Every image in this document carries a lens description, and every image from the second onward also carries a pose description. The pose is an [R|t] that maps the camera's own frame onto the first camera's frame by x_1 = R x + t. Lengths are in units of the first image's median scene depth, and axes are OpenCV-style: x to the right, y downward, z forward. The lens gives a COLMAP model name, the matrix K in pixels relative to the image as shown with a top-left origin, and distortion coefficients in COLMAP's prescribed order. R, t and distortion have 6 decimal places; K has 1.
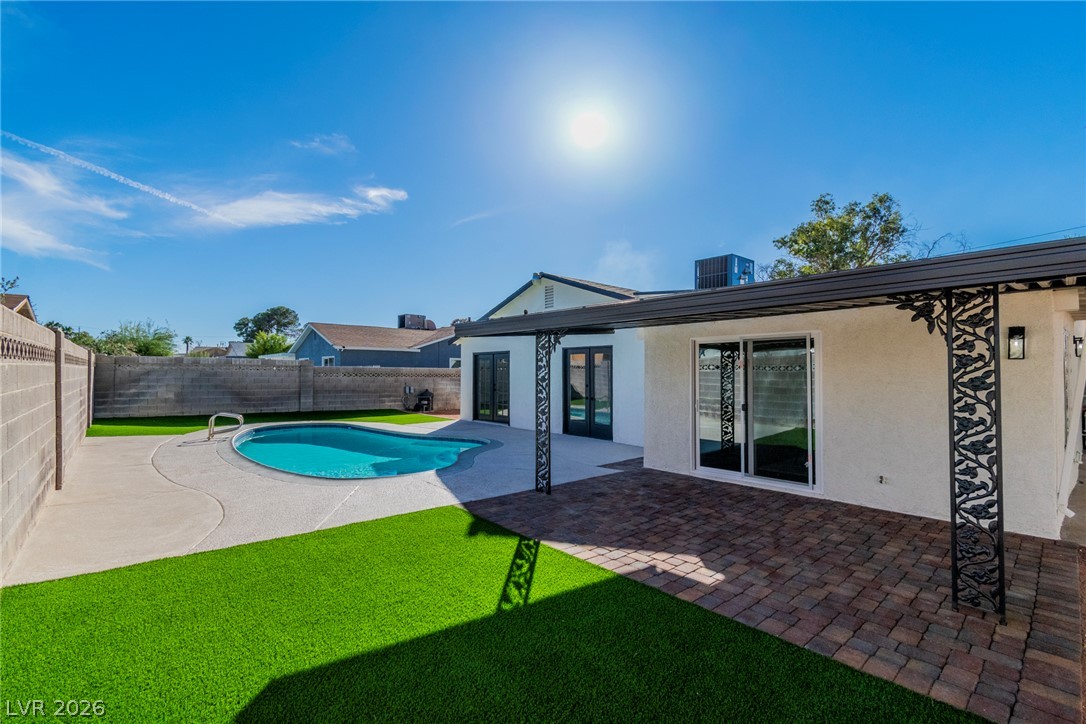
lens RADIAL K [[470.4, 0, 543.0], [0, 470.4, 362.0], [0, 0, 1]] dist [0.002109, -0.000020]
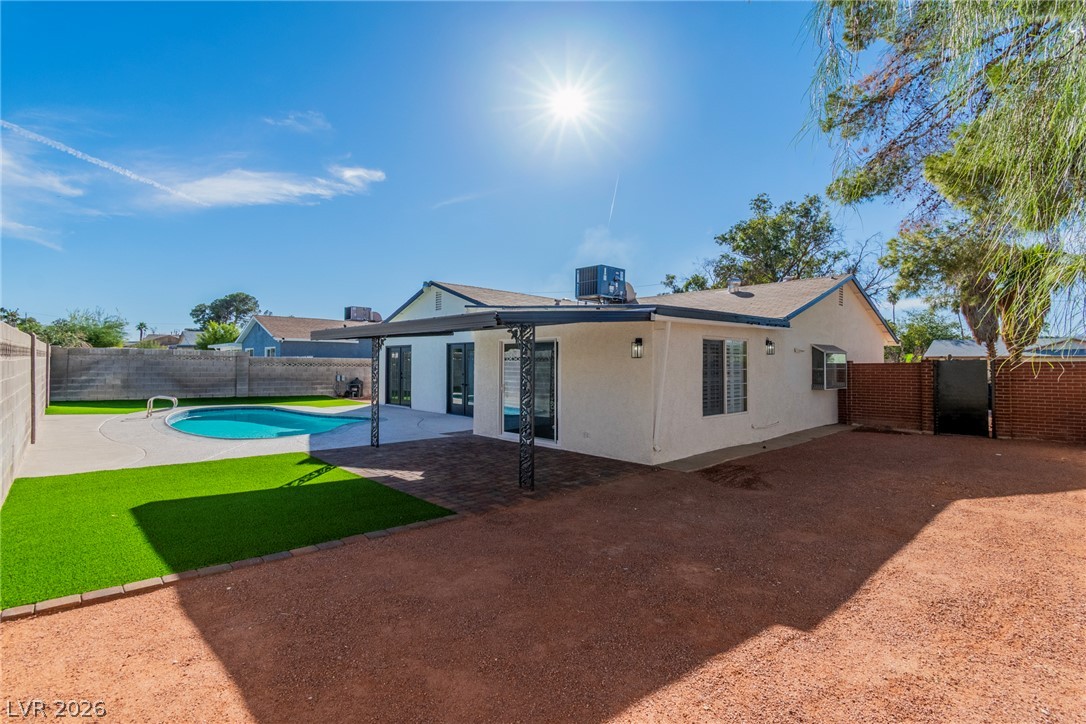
lens RADIAL K [[495.7, 0, 544.2], [0, 495.7, 349.1], [0, 0, 1]] dist [-0.000970, -0.000834]
pose [[0.999382, 0.004622, 0.034860, 0.181405], [-0.004504, 0.999984, -0.003482, -0.008463], [-0.034876, 0.003323, 0.999386, -0.213292]]
